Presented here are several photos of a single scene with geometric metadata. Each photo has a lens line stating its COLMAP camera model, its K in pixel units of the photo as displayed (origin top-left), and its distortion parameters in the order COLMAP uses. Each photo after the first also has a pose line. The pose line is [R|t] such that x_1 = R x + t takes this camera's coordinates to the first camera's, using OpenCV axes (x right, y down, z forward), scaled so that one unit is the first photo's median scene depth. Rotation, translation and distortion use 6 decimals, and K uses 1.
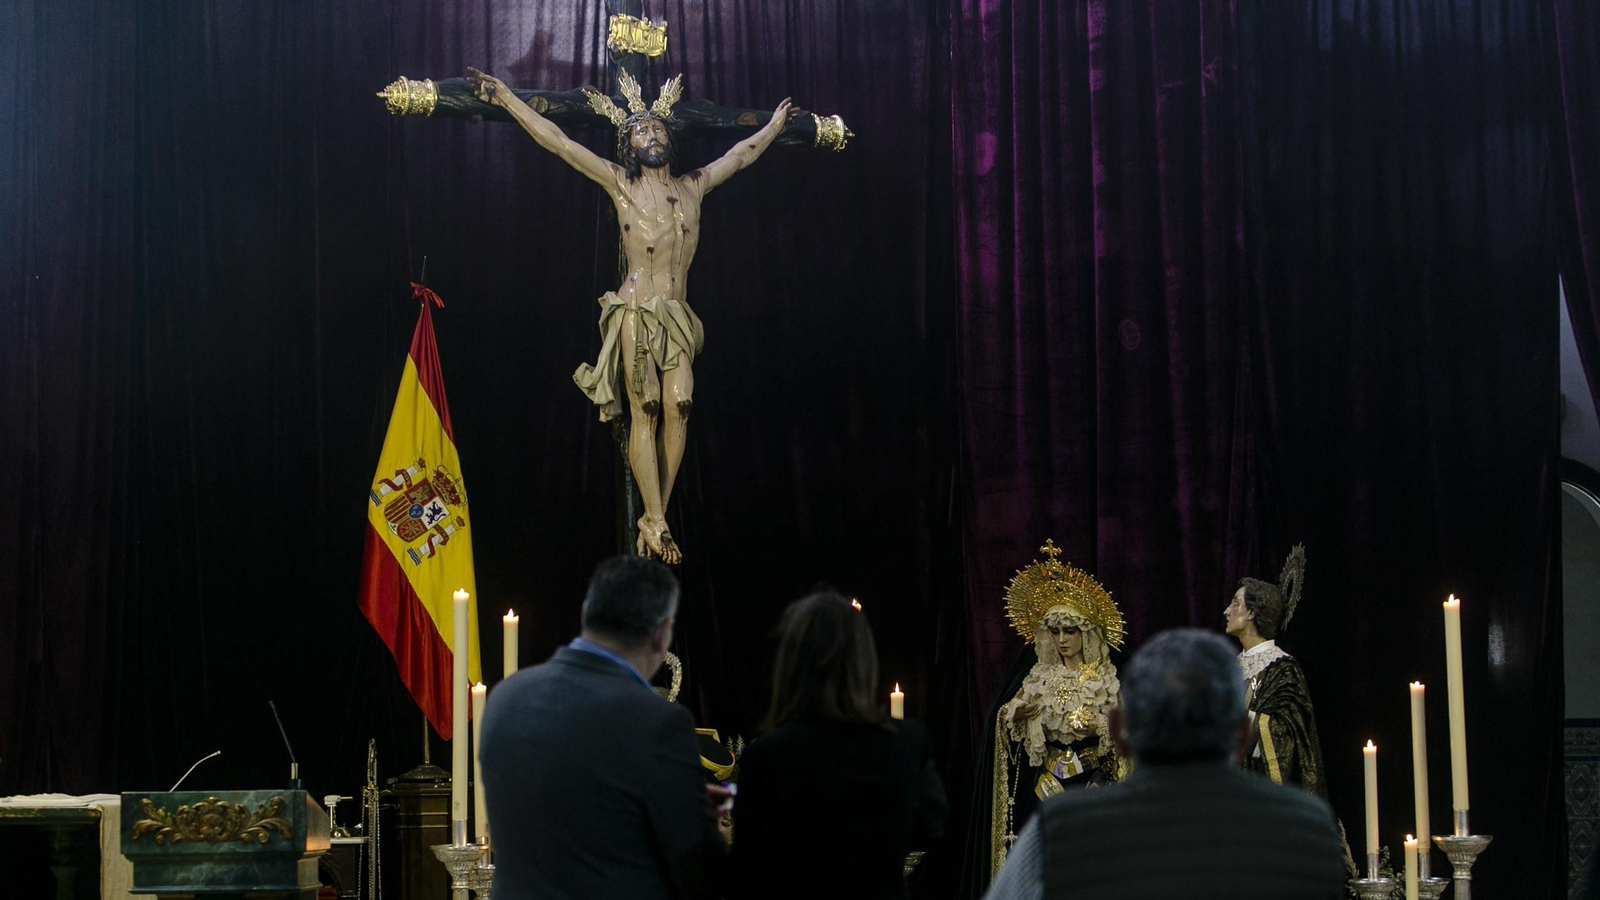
lens RADIAL K [[3654.7, 0, 800.0], [0, 3654.7, 450.0], [0, 0, 1]] dist [0.031091, -0.024107]
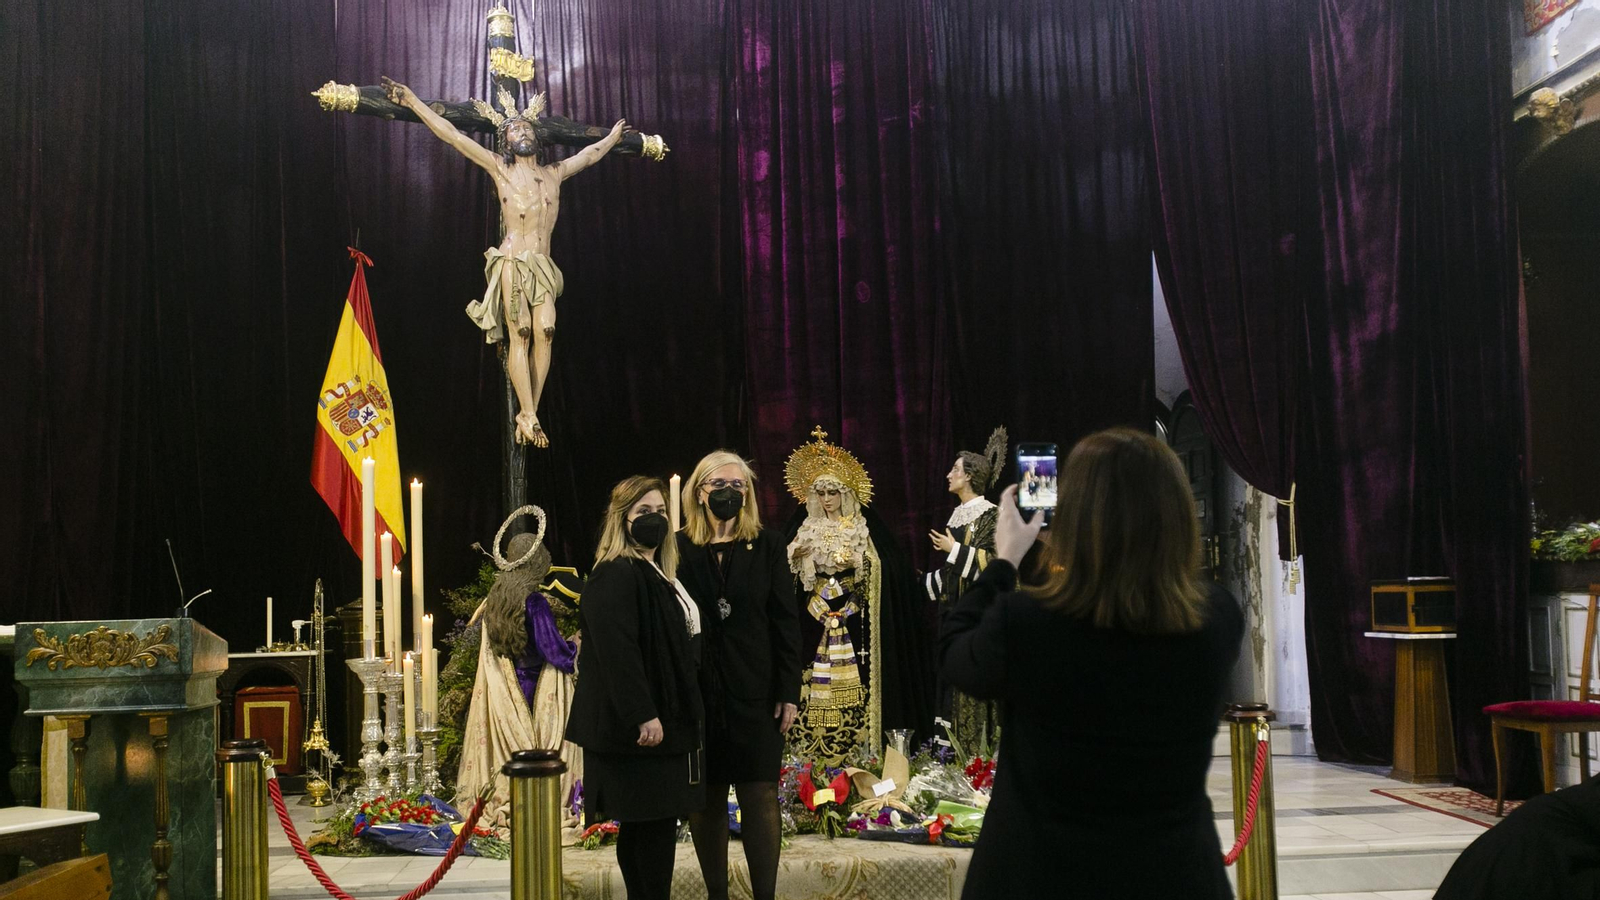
lens RADIAL K [[1633.3, 0, 803.3], [0, 1633.3, 512.3], [0, 0, 1]] dist [0.002935, -0.005193]
pose [[0.993909, -0.010539, 0.109700, -0.004905], [0.006929, 0.999423, 0.033239, 0.035473], [-0.109987, -0.032276, 0.993409, 0.378996]]
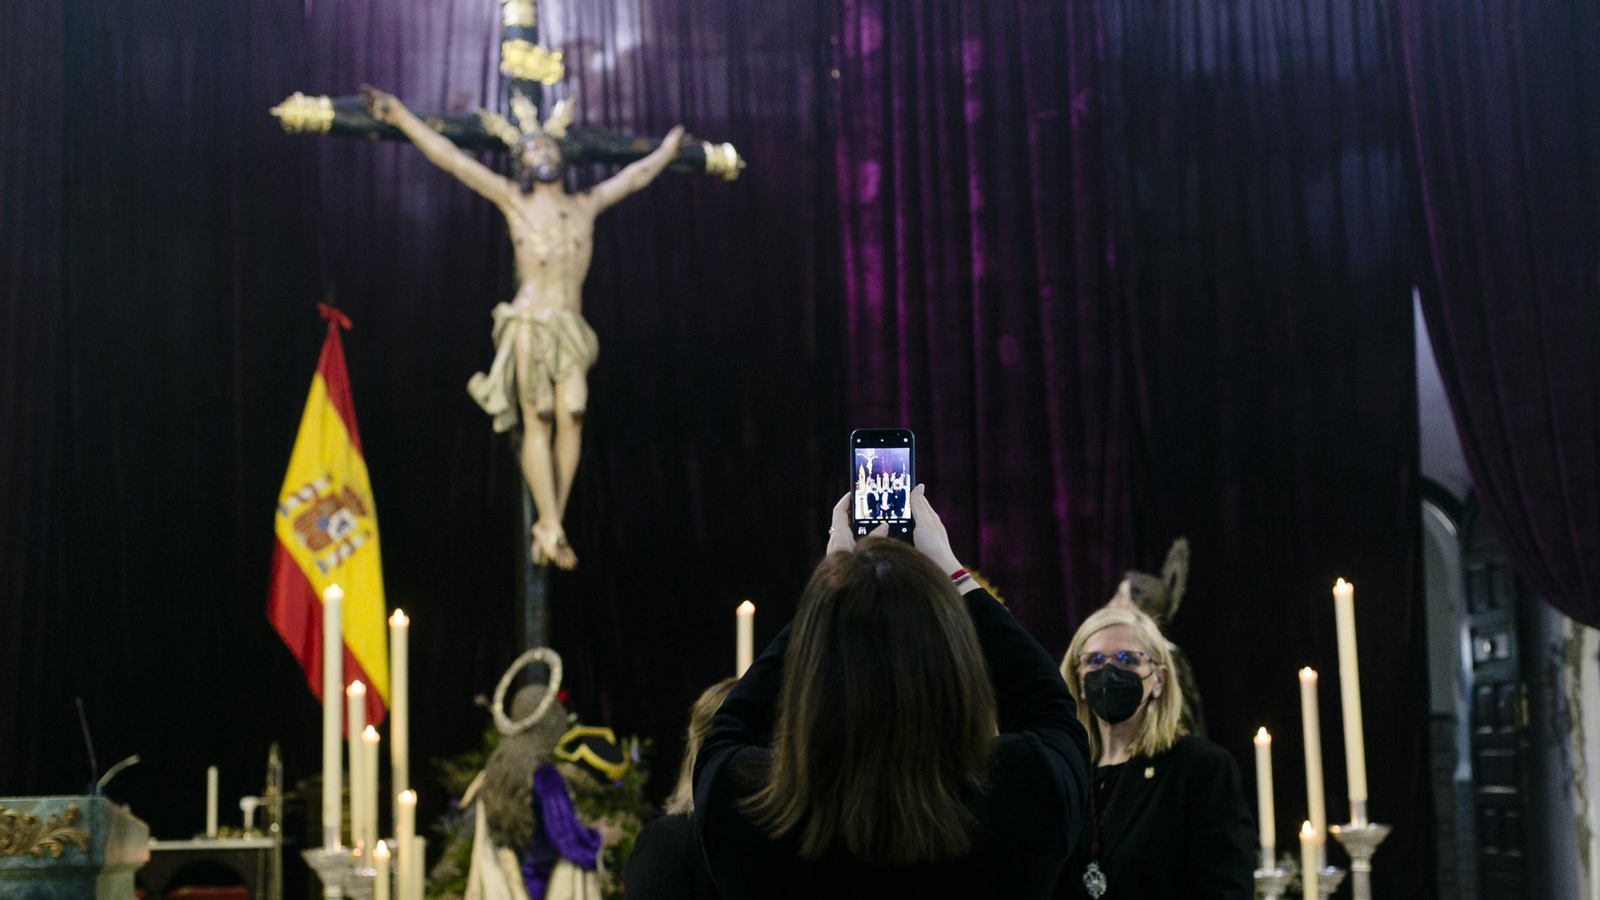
lens RADIAL K [[2505.7, 0, 791.5], [0, 2505.7, 484.5], [0, 0, 1]] dist [0.008321, 0.010361]
pose [[0.999861, -0.012004, 0.011607, 0.019901], [0.012316, 0.999554, -0.027214, 0.027304], [-0.011275, 0.027353, 0.999562, 0.294905]]
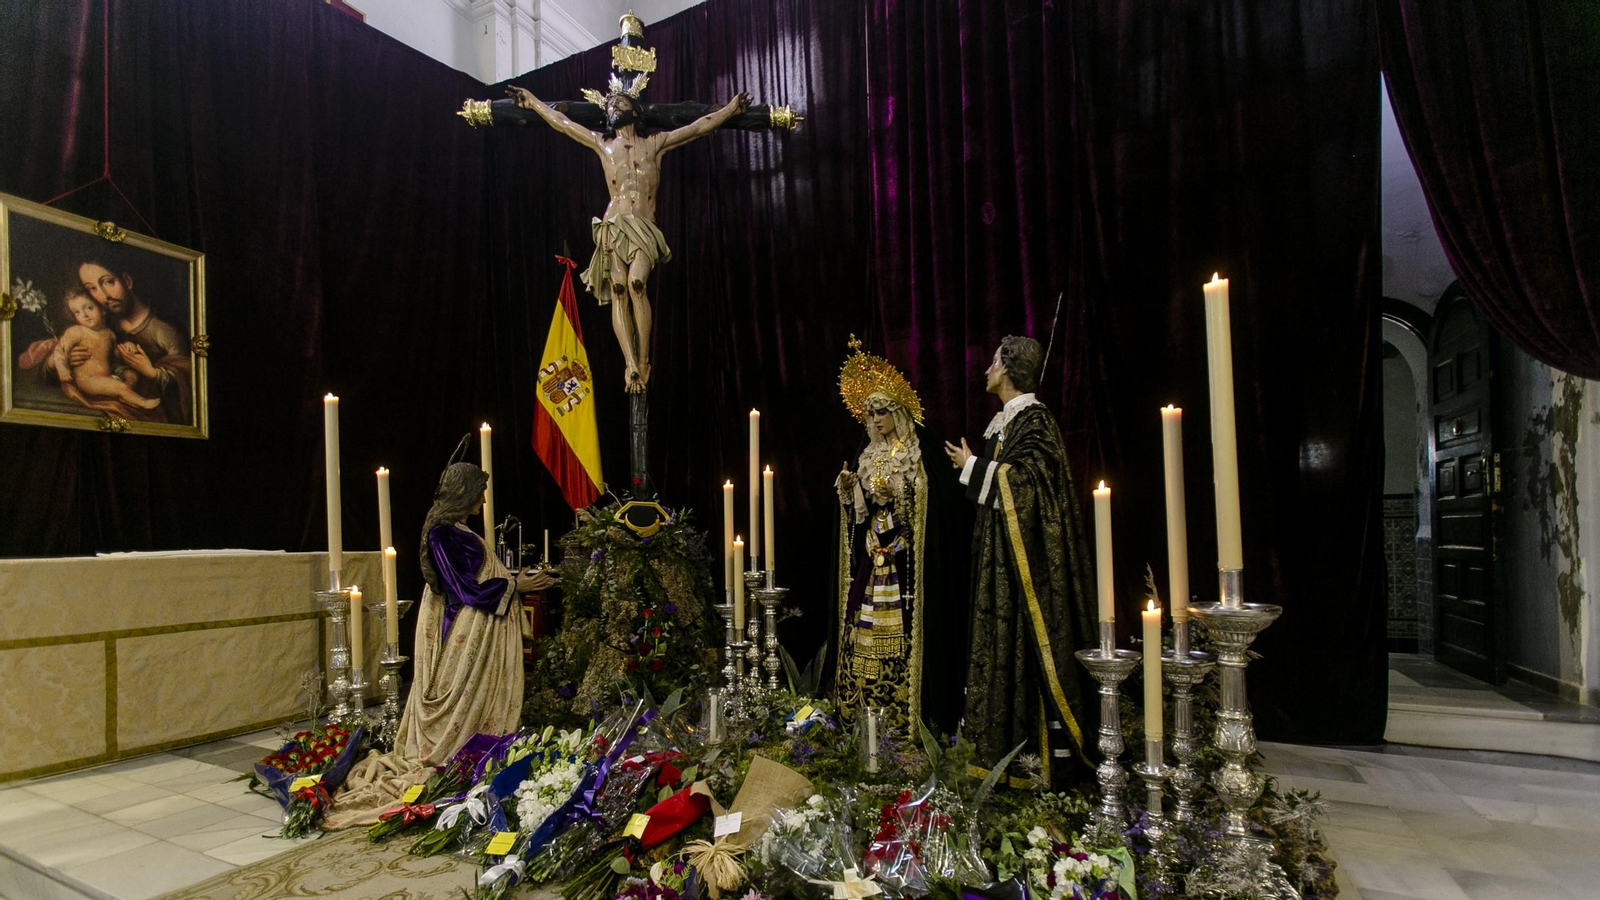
lens RADIAL K [[713.8, 0, 796.2], [0, 713.8, 529.1], [0, 0, 1]] dist [-0.015270, 0.009982]
pose [[0.897116, -0.013918, -0.441575, 0.149599], [0.048811, 0.996507, 0.067757, 0.069229], [0.439090, -0.082340, 0.894662, 0.755864]]
